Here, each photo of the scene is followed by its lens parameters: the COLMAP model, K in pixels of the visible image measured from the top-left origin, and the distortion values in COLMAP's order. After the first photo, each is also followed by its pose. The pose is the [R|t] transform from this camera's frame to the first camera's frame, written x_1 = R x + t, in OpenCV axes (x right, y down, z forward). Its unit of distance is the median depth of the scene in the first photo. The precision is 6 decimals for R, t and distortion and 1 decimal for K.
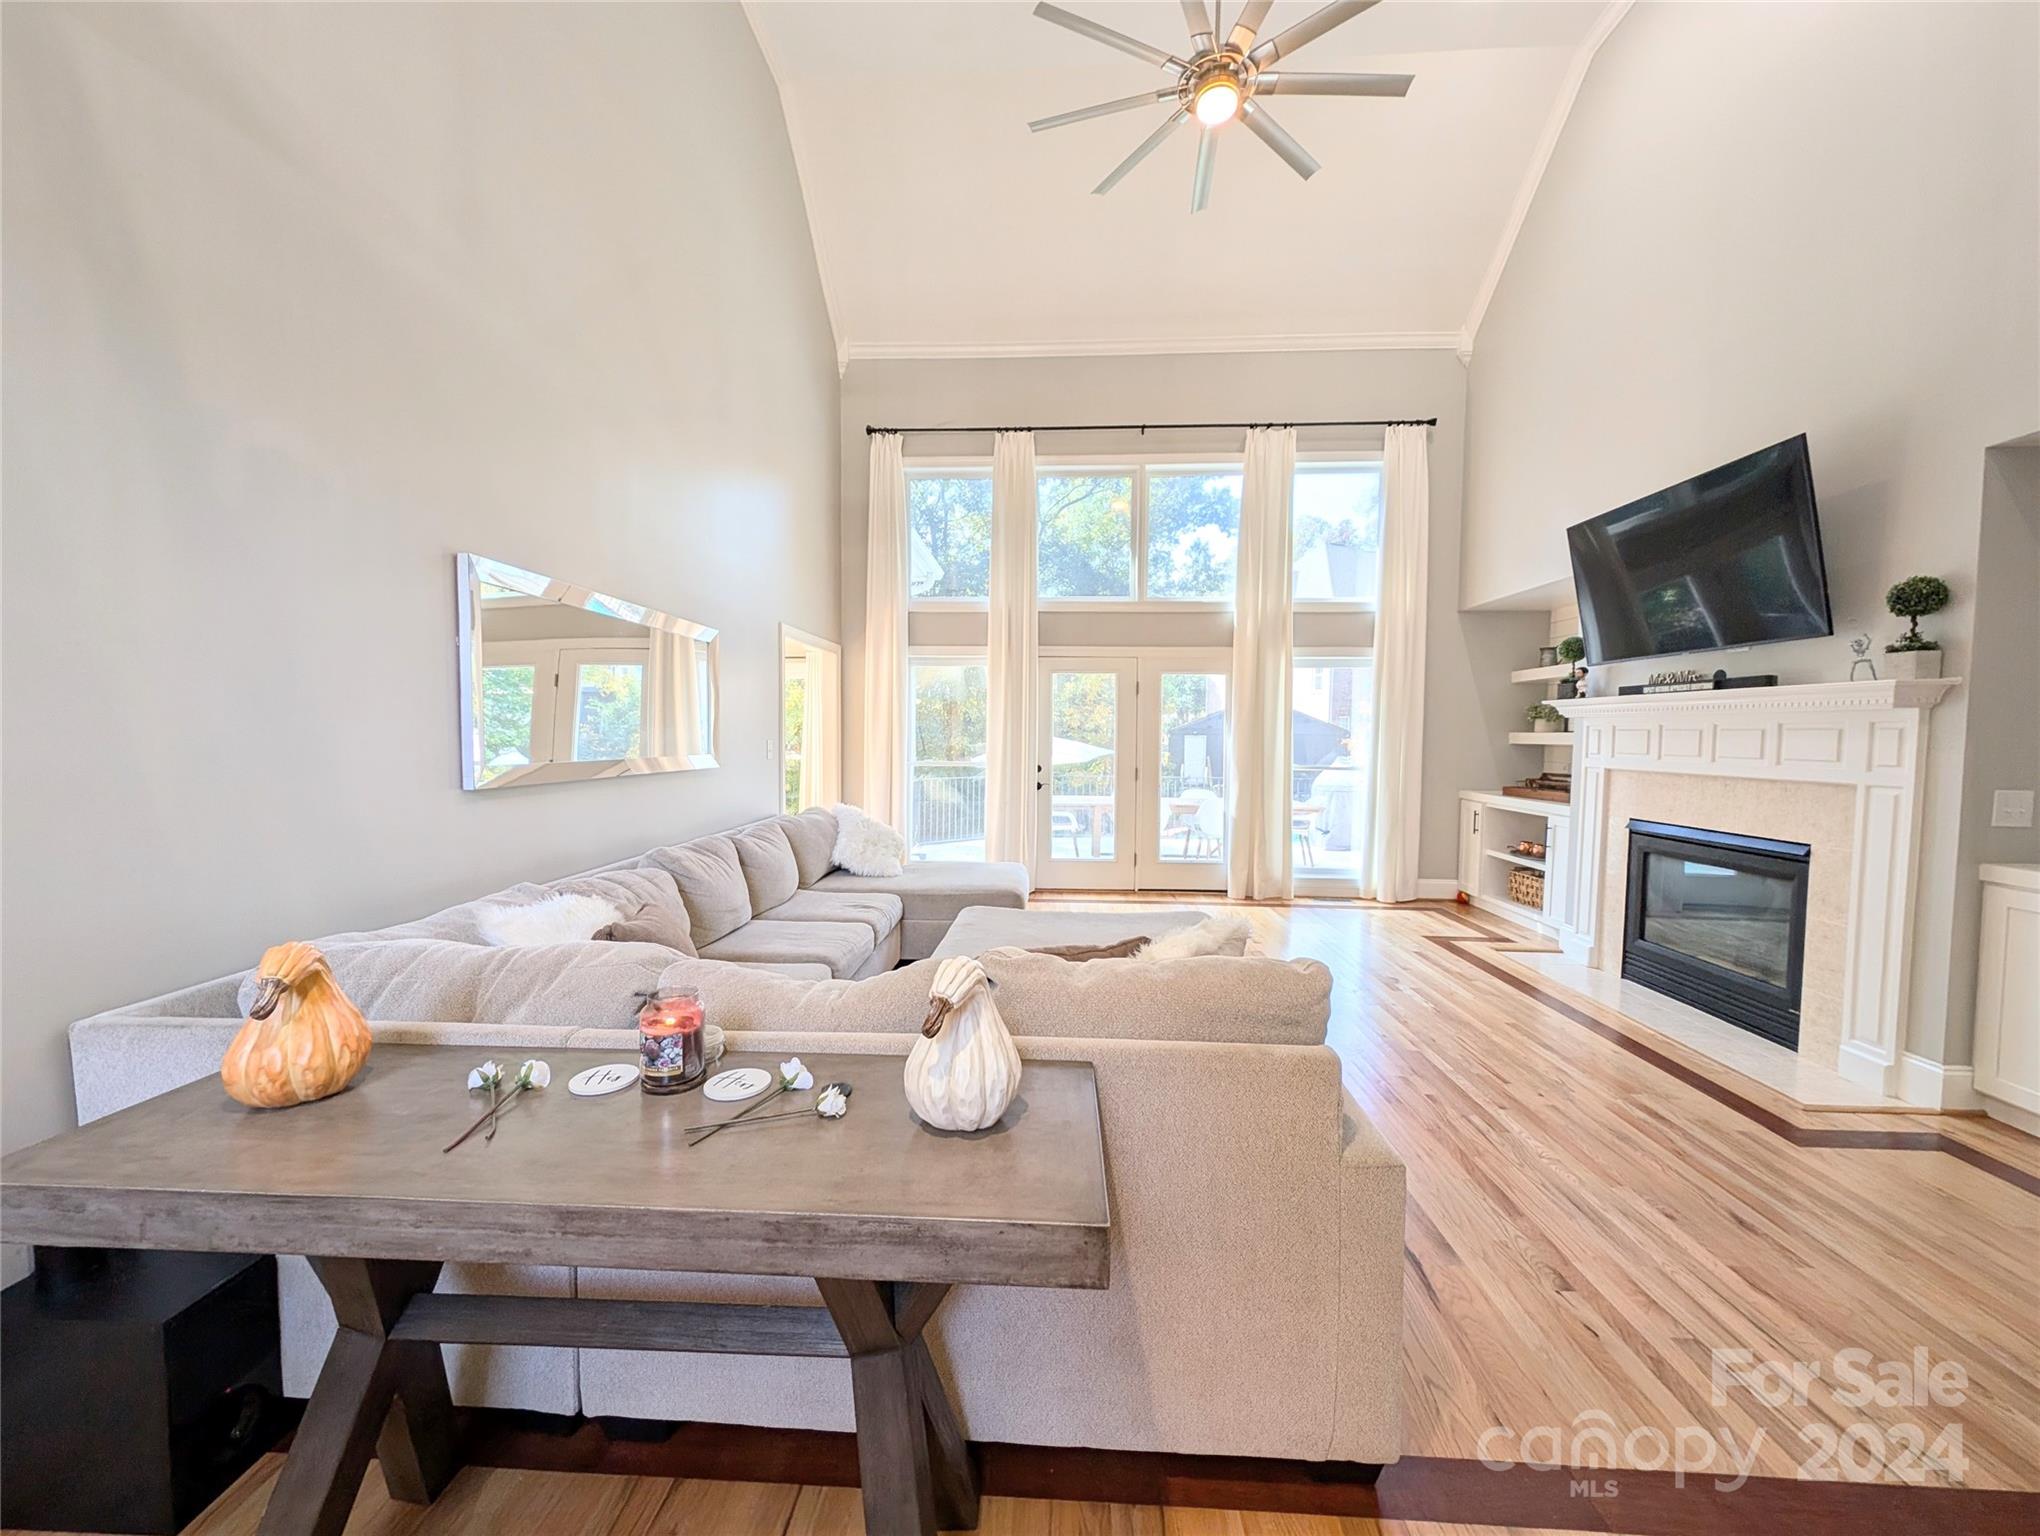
lens RADIAL K [[764.5, 0, 1016.4], [0, 764.5, 774.9], [0, 0, 1]] dist [0.014257, -0.006908]
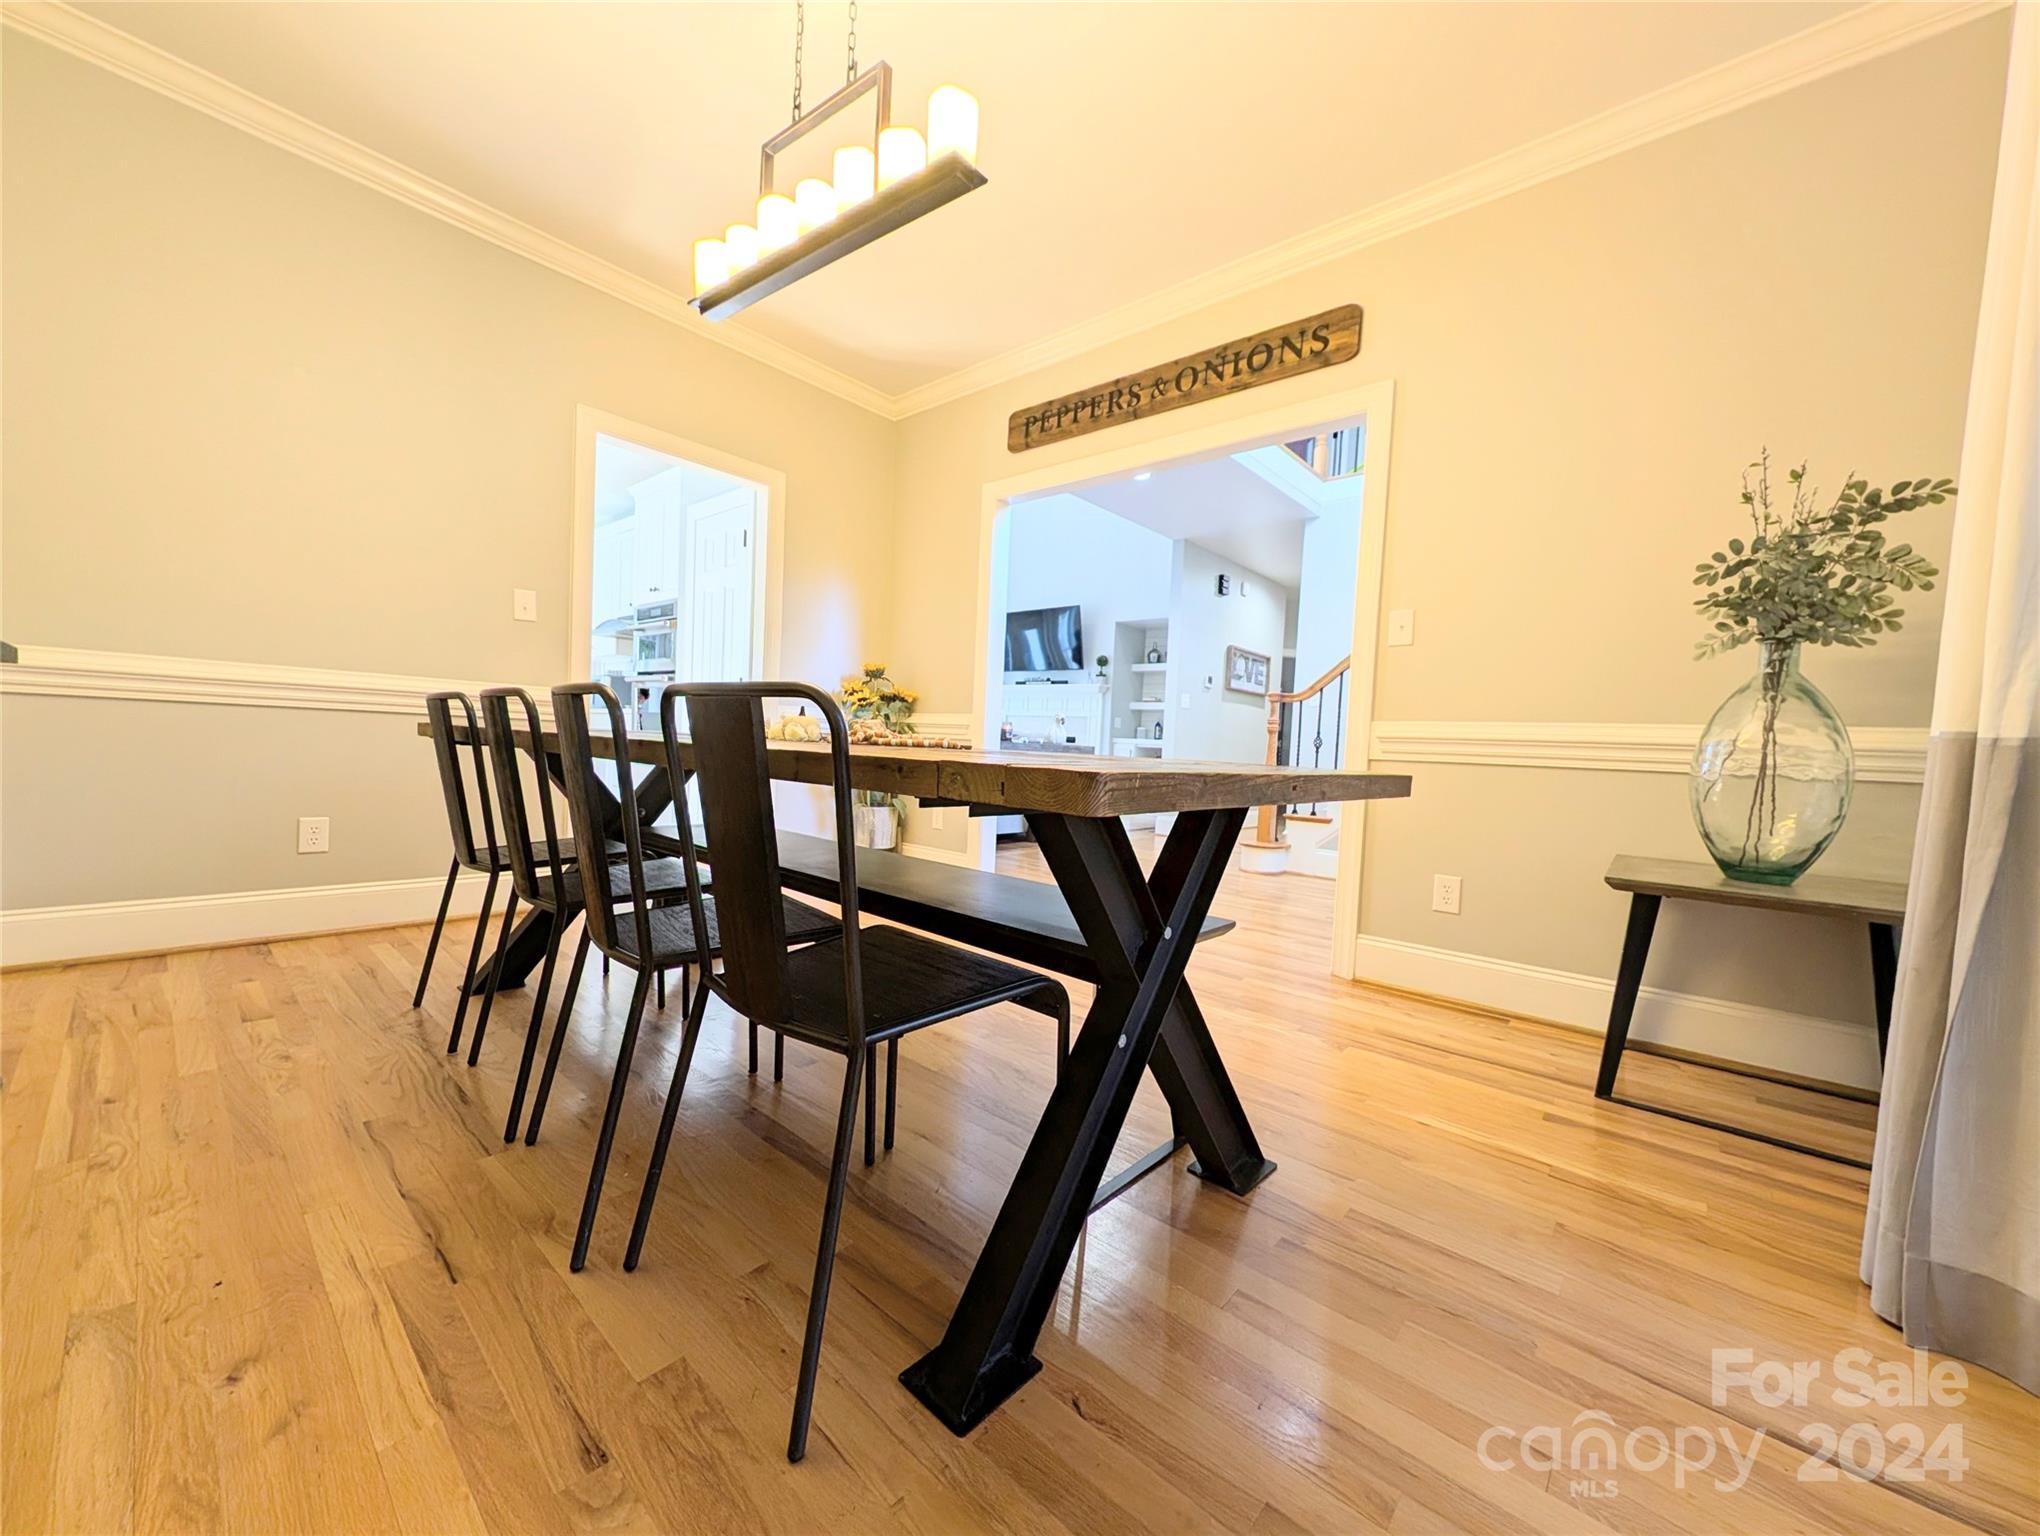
lens RADIAL K [[764.5, 0, 1016.4], [0, 764.5, 774.9], [0, 0, 1]] dist [0.014257, -0.006908]
pose [[0.622538, -0.008372, 0.782545, -1.198100], [-0.002940, 0.999911, 0.013037, 0.161181], [-0.782584, -0.010417, 0.622458, -0.570193]]
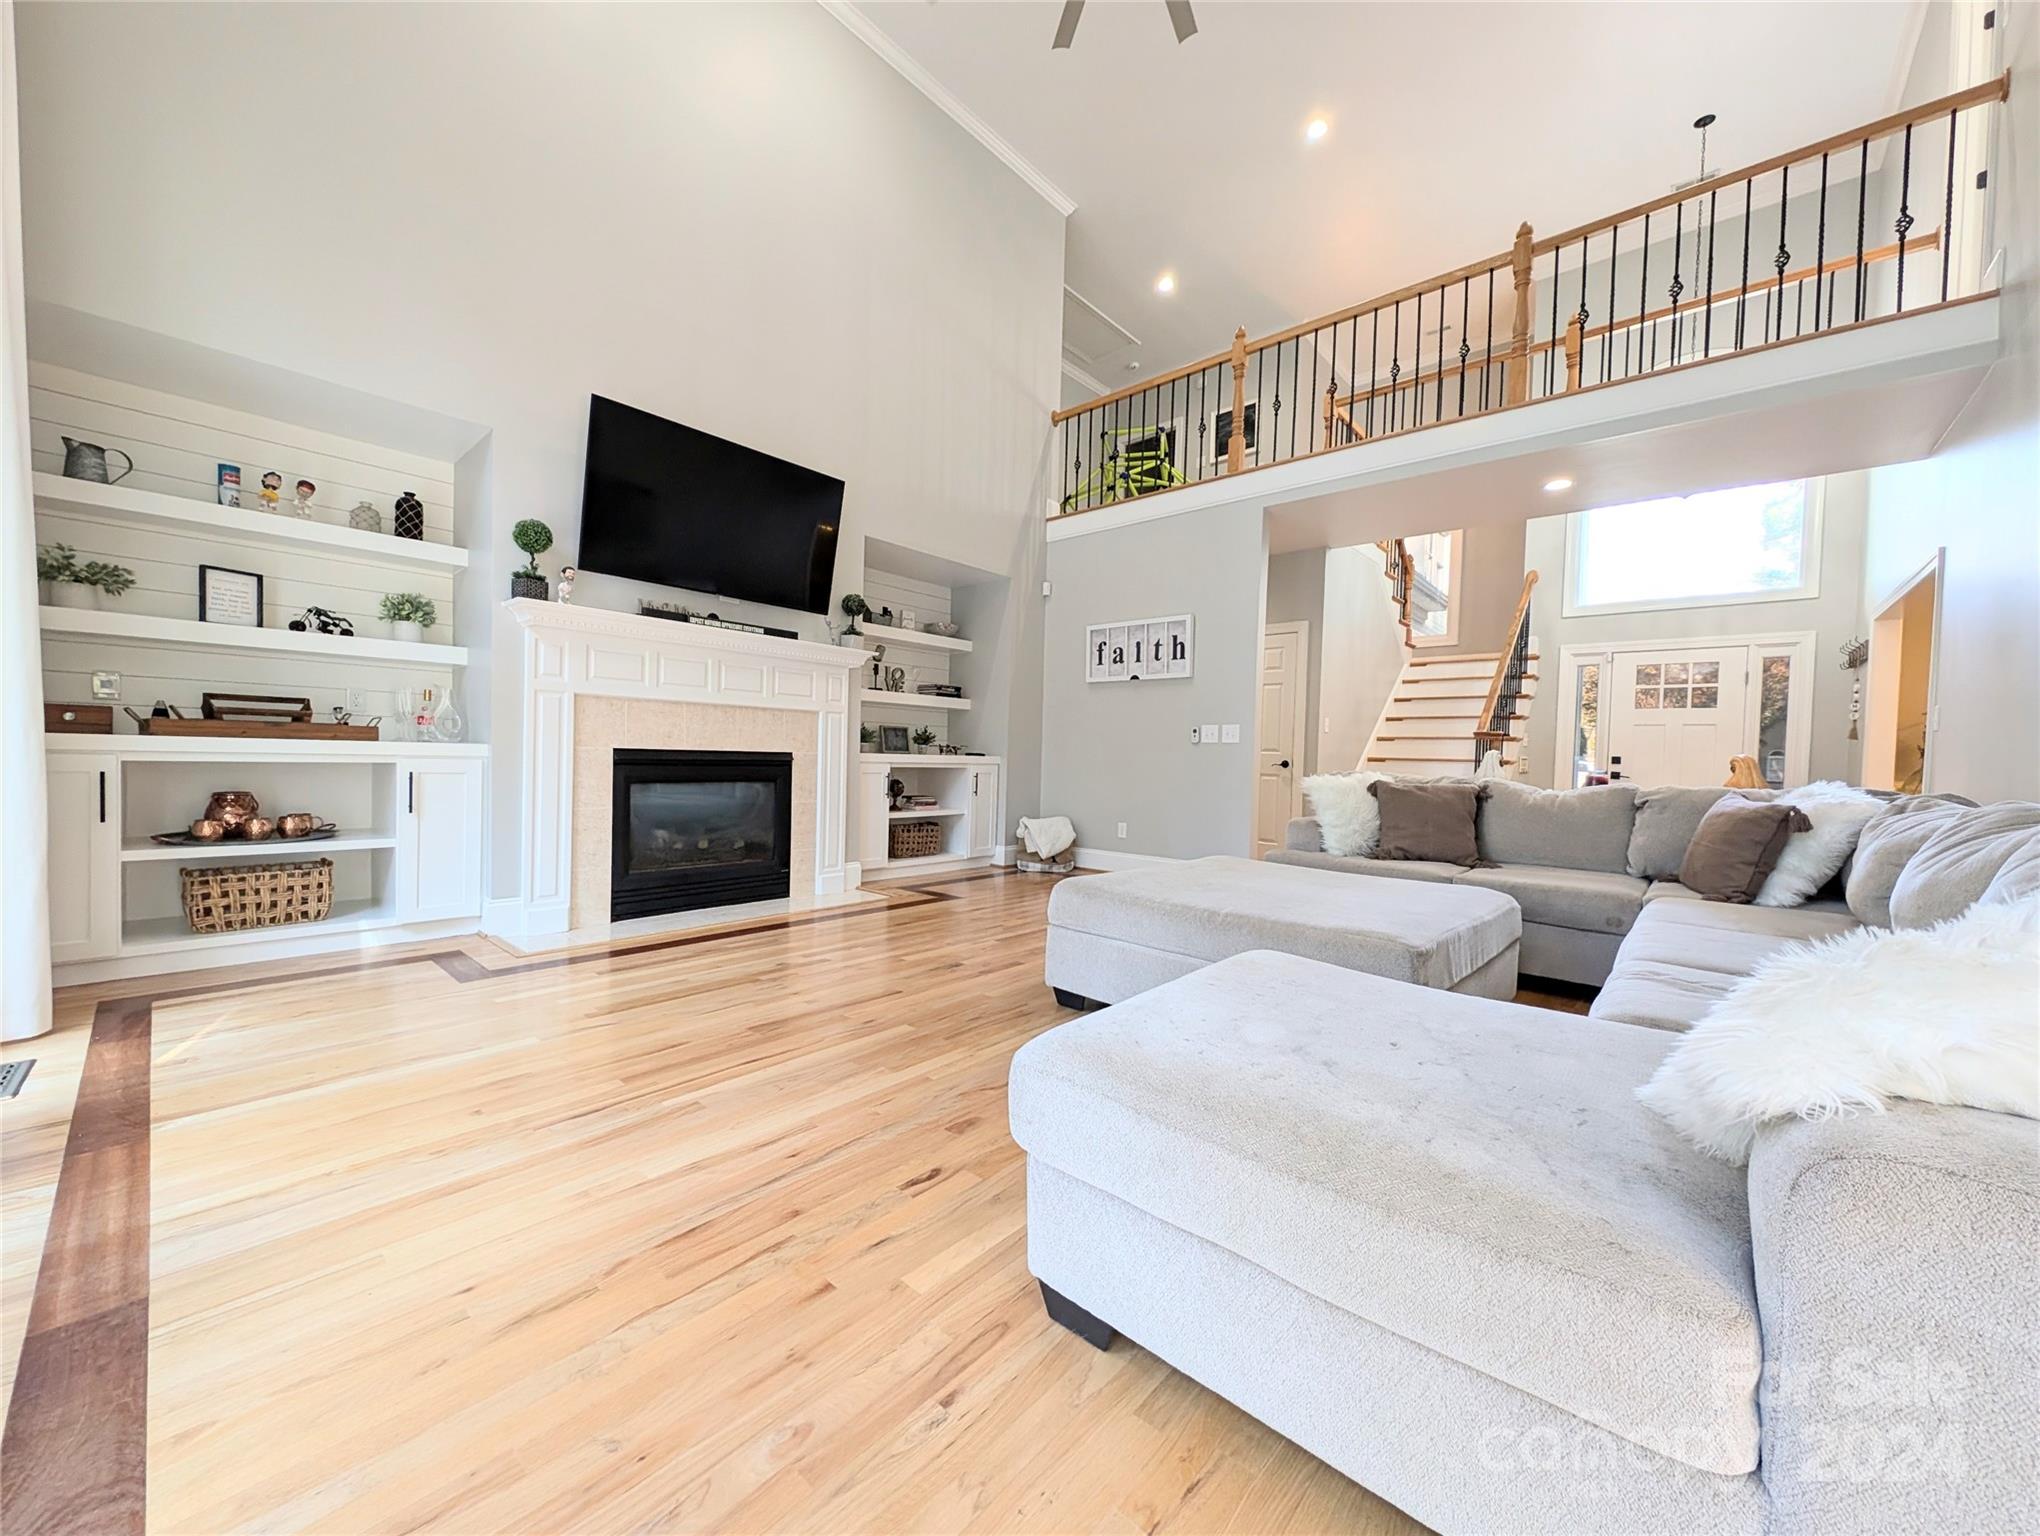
lens RADIAL K [[764.5, 0, 1016.4], [0, 764.5, 774.9], [0, 0, 1]] dist [0.014257, -0.006908]
pose [[-0.779316, -0.045956, 0.624943, -0.167856], [-0.000428, 0.997346, 0.072808, 0.021833], [-0.626631, 0.056473, -0.777267, 1.495075]]
